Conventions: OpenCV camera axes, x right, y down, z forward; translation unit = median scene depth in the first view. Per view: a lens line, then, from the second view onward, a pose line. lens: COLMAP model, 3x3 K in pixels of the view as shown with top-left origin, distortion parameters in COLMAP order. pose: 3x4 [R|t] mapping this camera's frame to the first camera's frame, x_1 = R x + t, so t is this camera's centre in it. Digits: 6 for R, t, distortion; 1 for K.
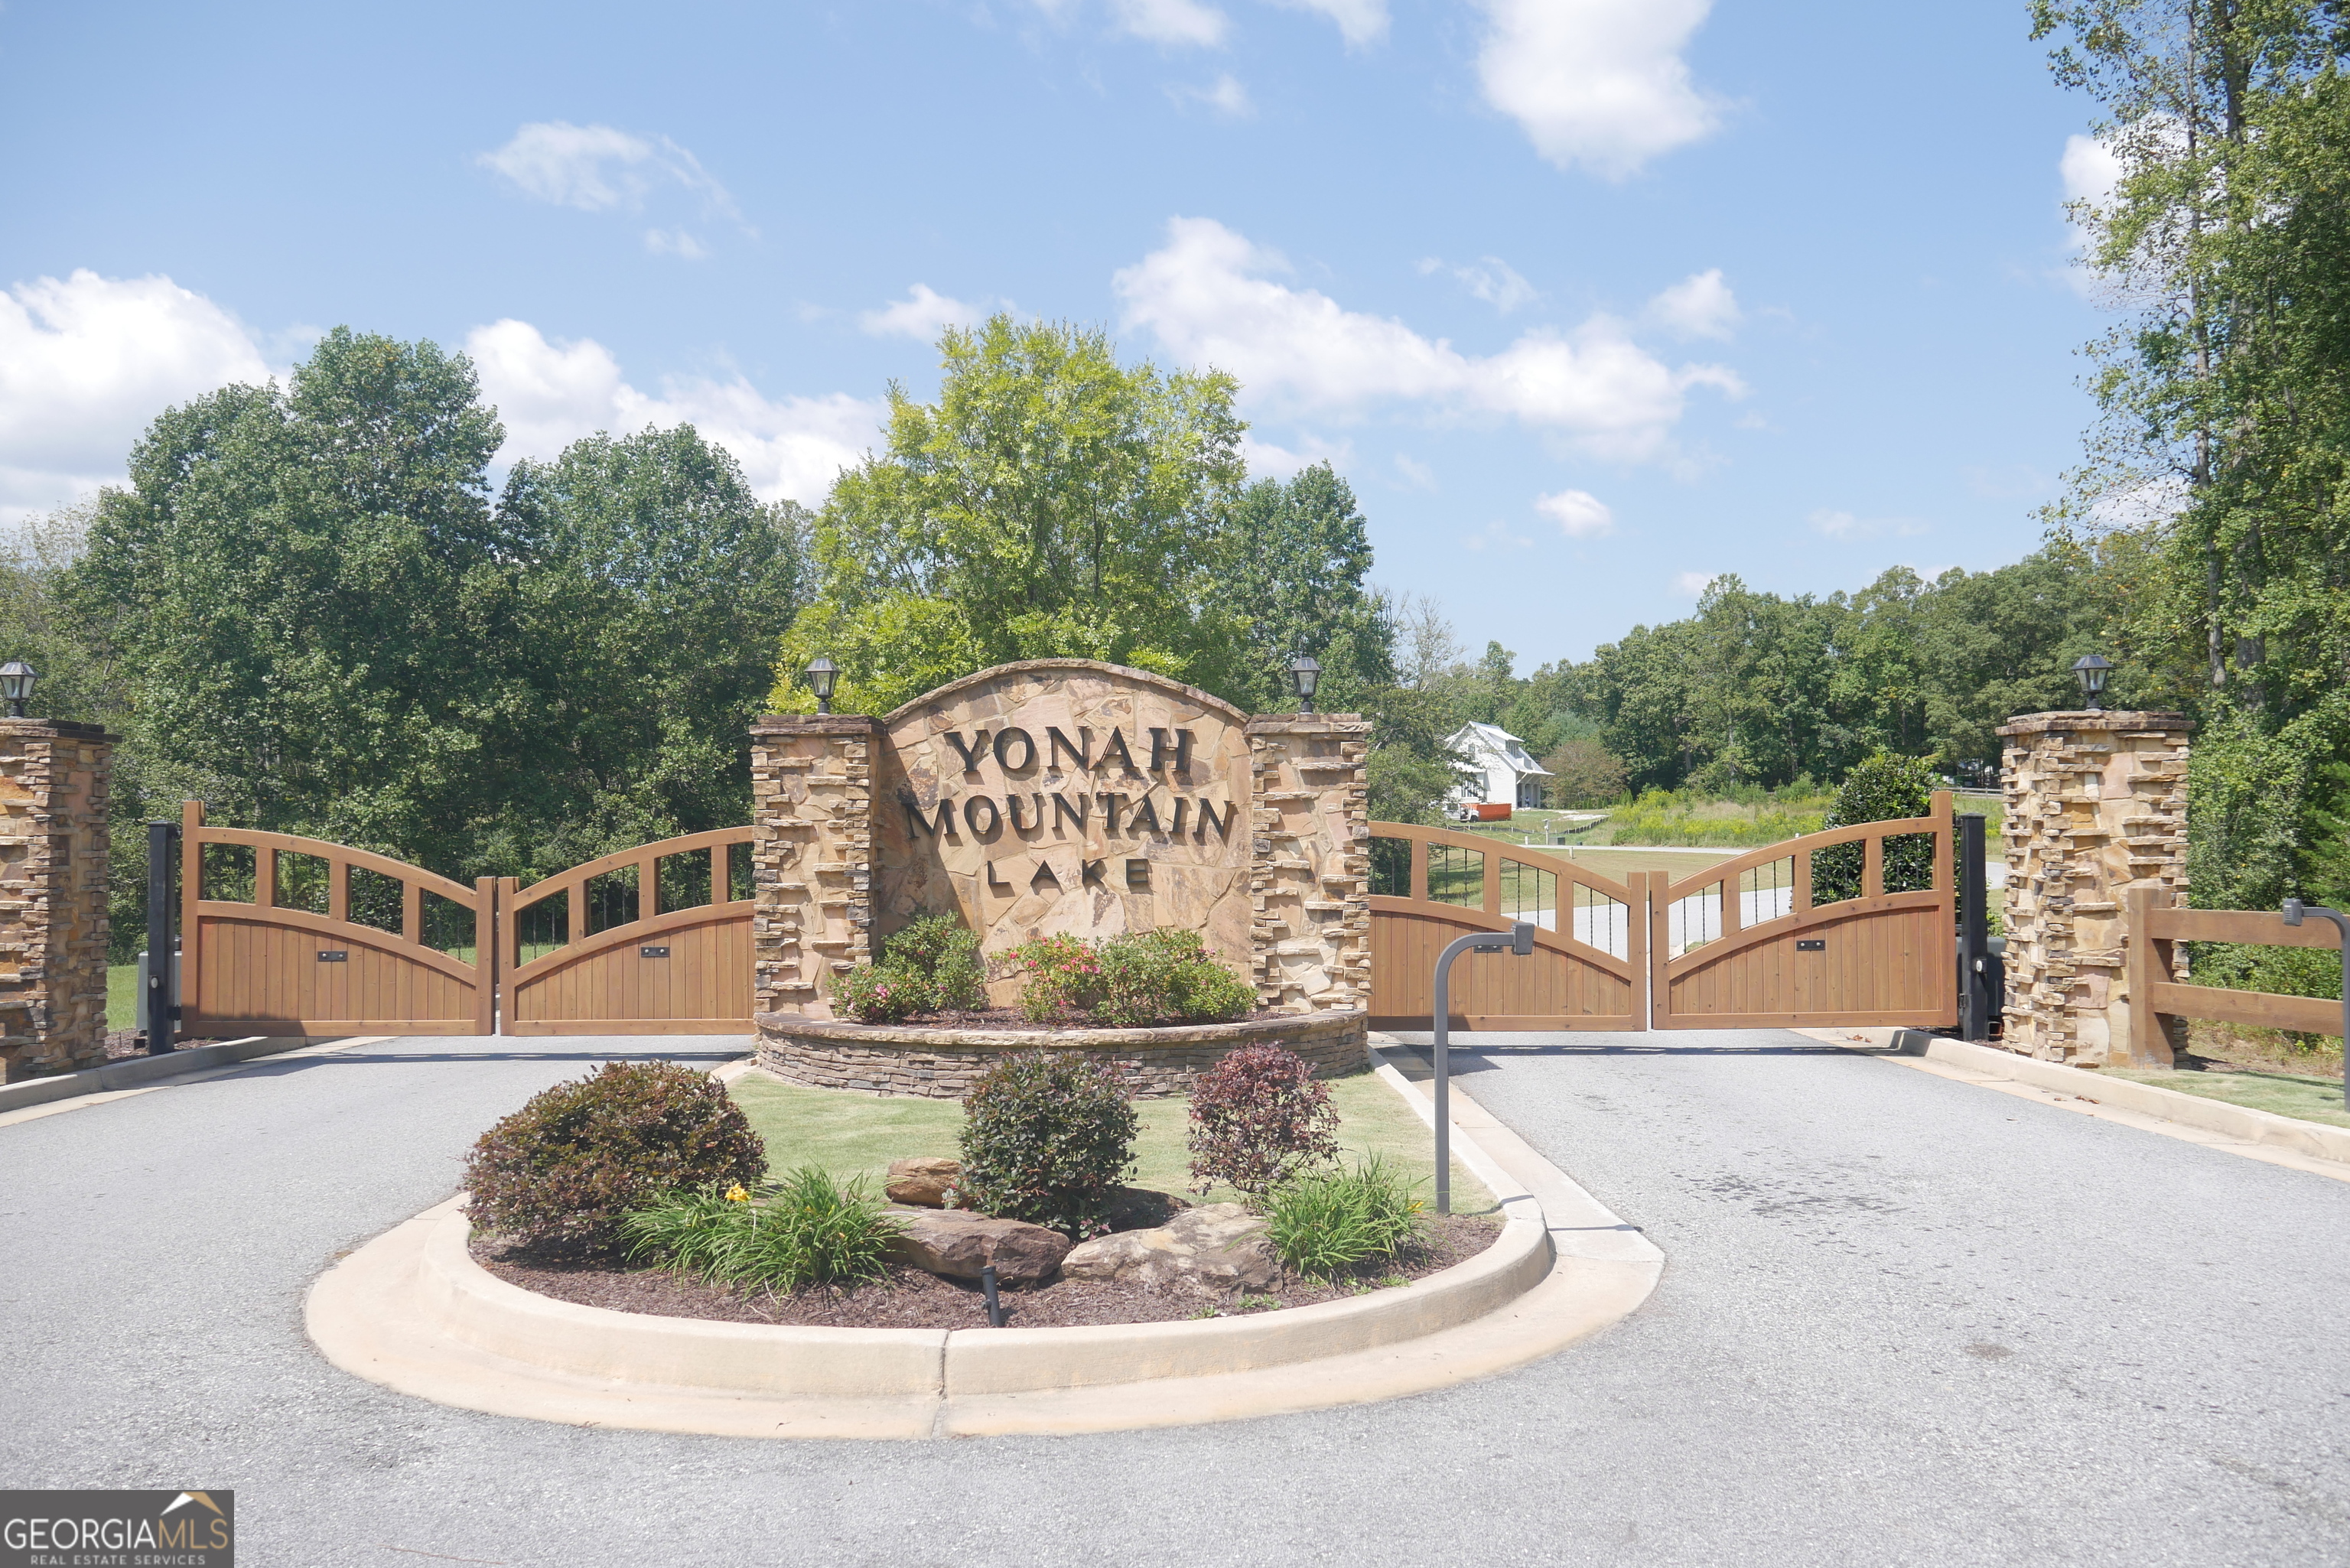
lens RADIAL K [[2074.2, 0, 1175.0], [0, 2074.2, 784.0], [0, 0, 1]] dist [-0.008591, 0.025705]
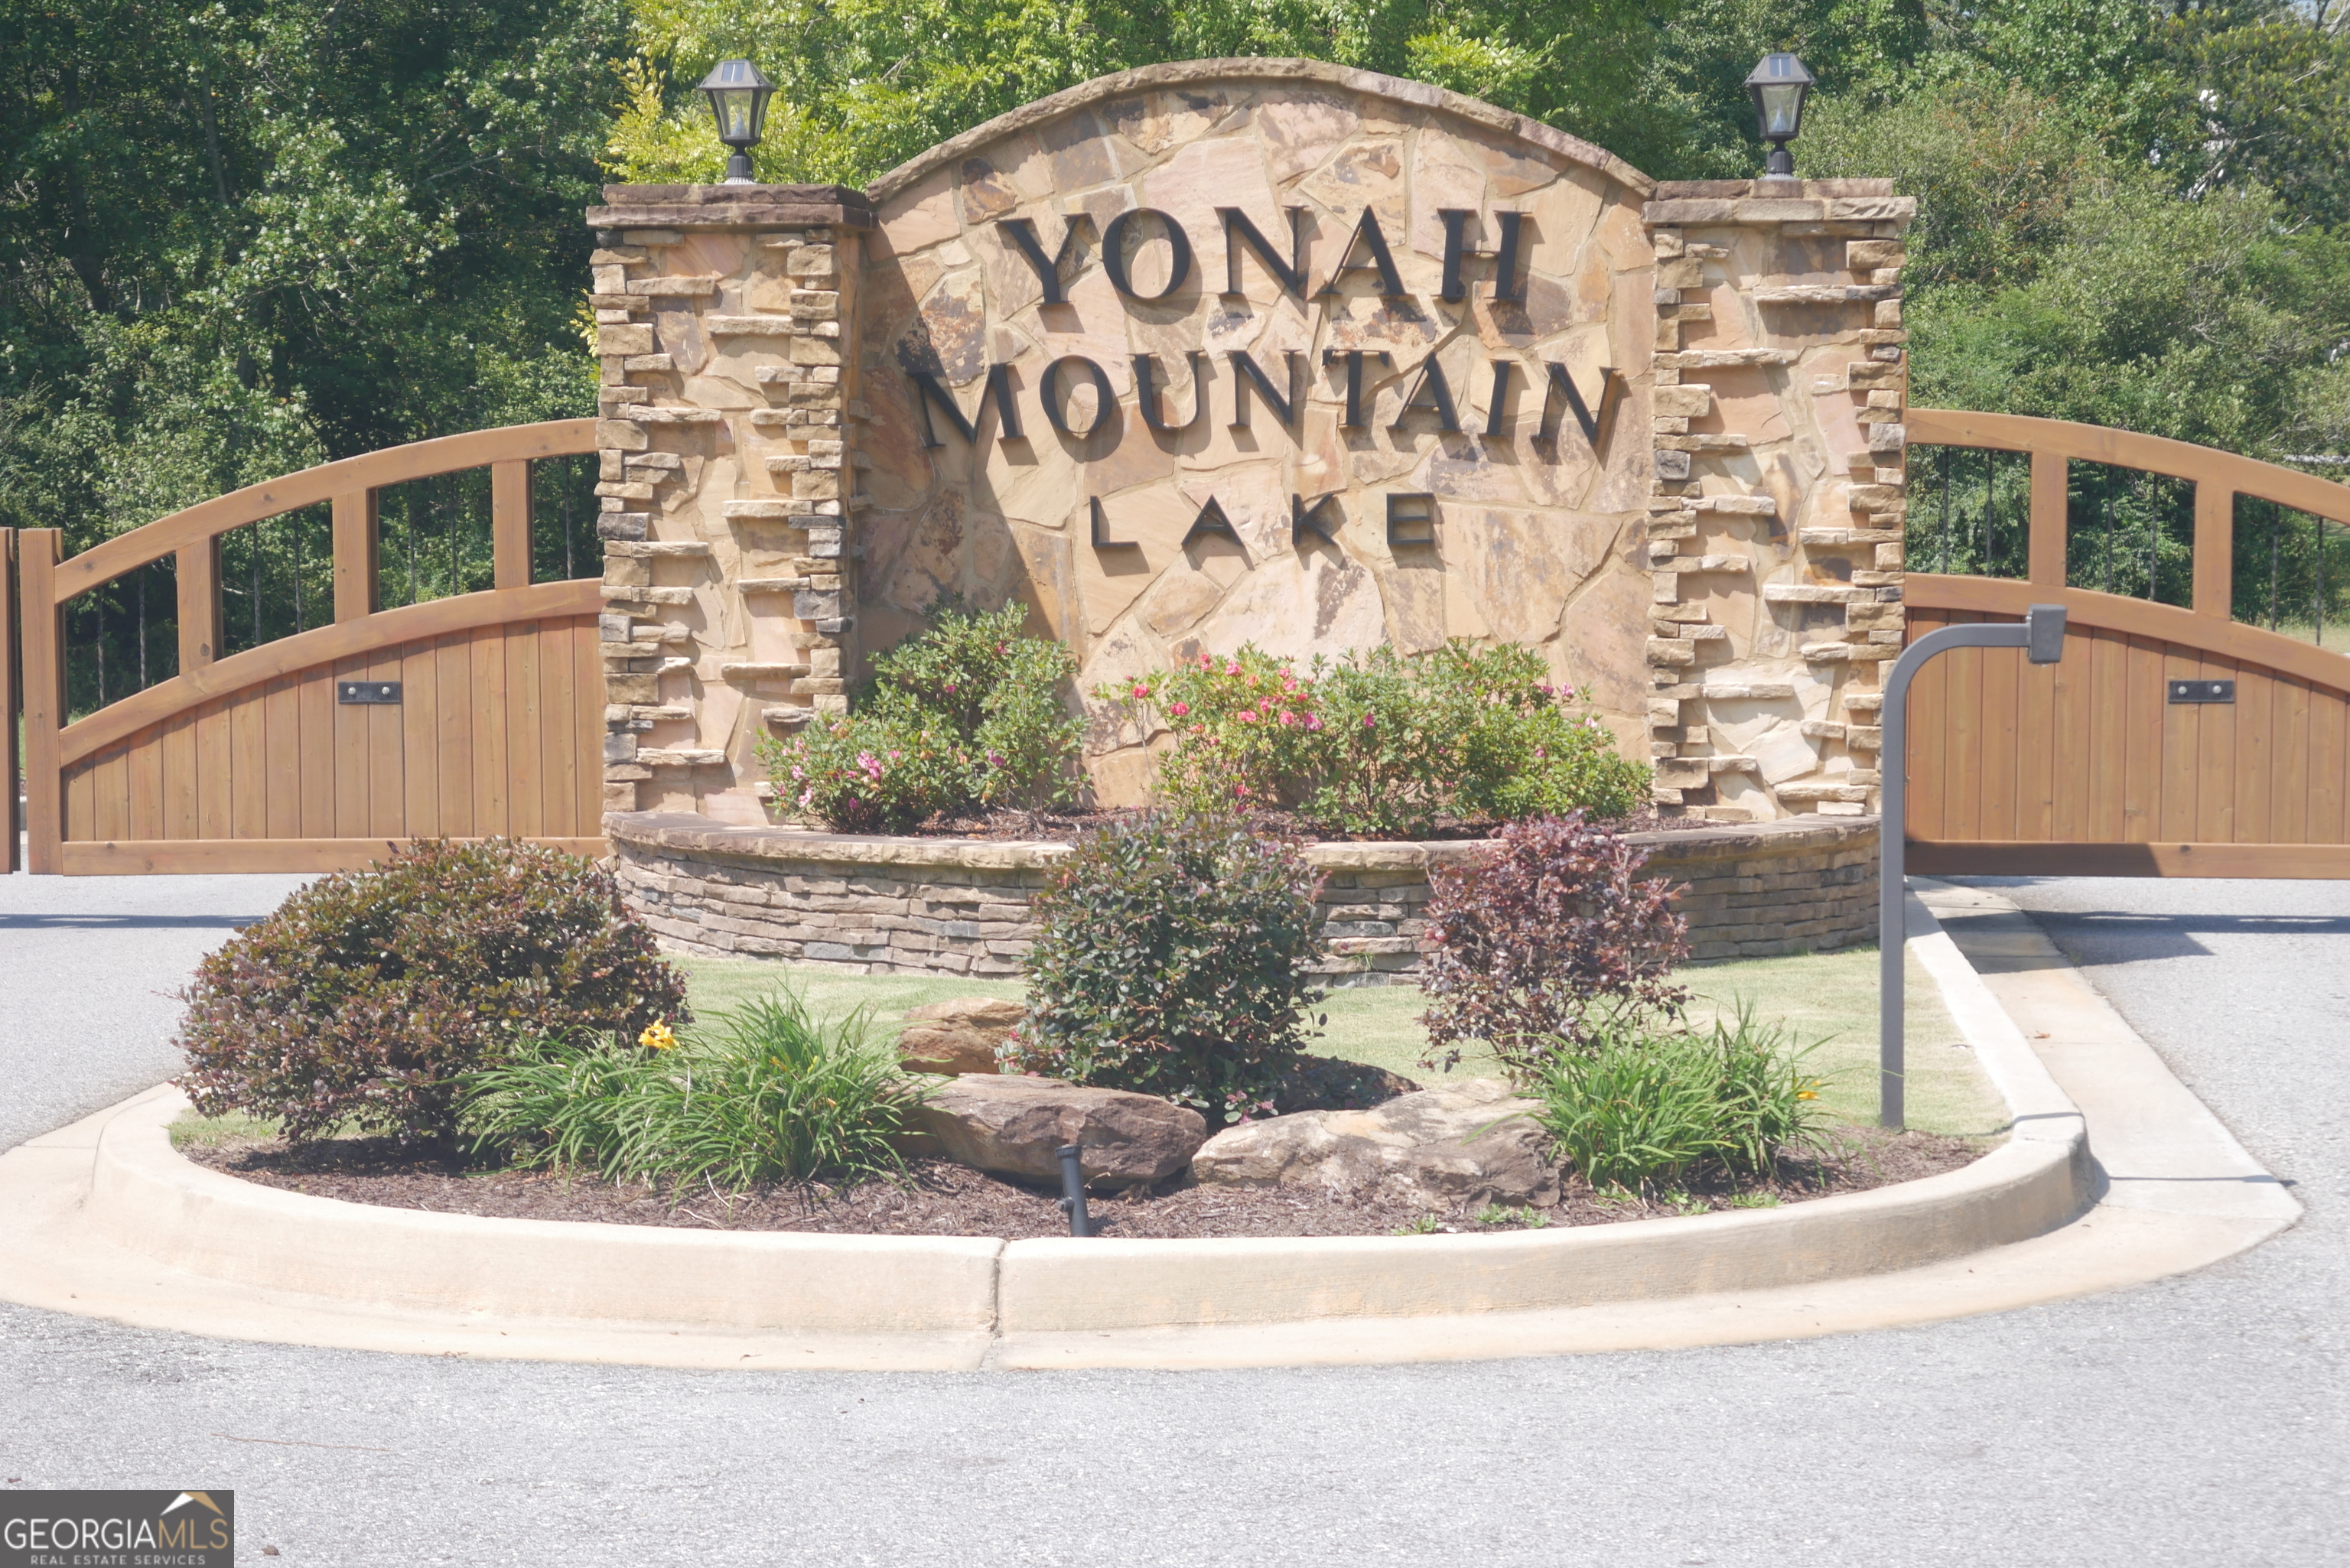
lens RADIAL K [[5894.6, 0, 1189.8], [0, 5894.6, 758.8], [0, 0, 1]] dist [0.230358, 0.266481]
pose [[0.996901, 0.006474, -0.078402, 0.038171], [-0.000235, 0.996849, 0.079318, -0.009873], [0.078669, -0.079054, 0.993761, -0.338602]]
